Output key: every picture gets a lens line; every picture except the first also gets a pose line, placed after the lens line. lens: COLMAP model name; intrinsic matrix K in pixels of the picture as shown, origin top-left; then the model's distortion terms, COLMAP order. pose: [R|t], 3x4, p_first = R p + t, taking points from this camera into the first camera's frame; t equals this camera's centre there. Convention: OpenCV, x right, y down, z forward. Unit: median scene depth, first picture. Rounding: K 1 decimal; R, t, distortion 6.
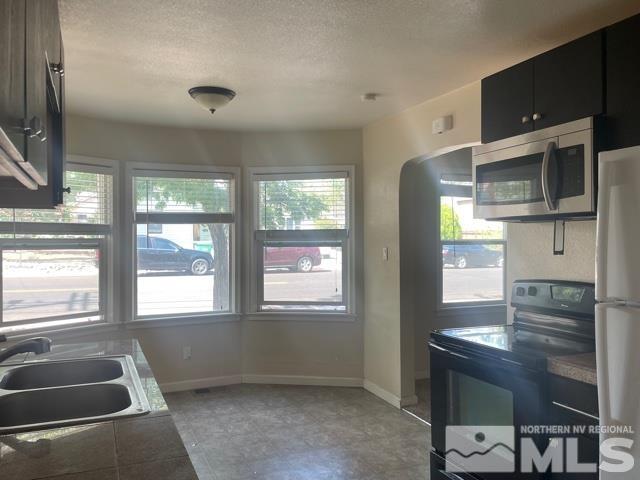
lens RADIAL K [[523.9, 0, 320.0], [0, 523.9, 240.0], [0, 0, 1]] dist [0.094711, -0.106901]
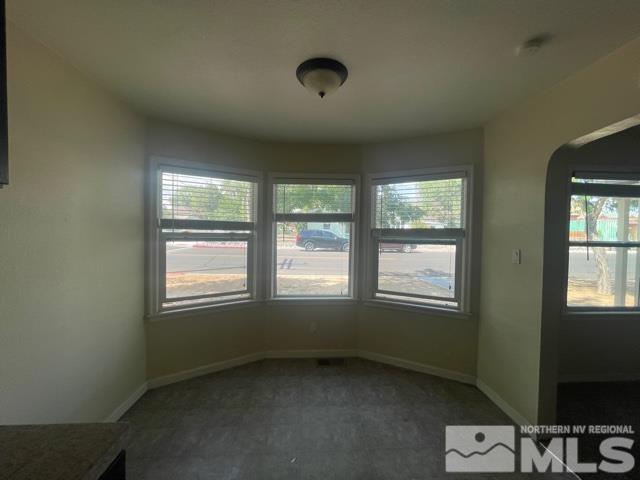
lens RADIAL K [[258.4, 0, 318.2], [0, 258.4, 241.0], [0, 0, 1]] dist [0.000416, -0.000045]
pose [[0.938067, 0.029366, -0.345206, -0.038667], [-0.018752, 0.999244, 0.034046, -0.008214], [0.345945, -0.025465, 0.937909, 0.440190]]
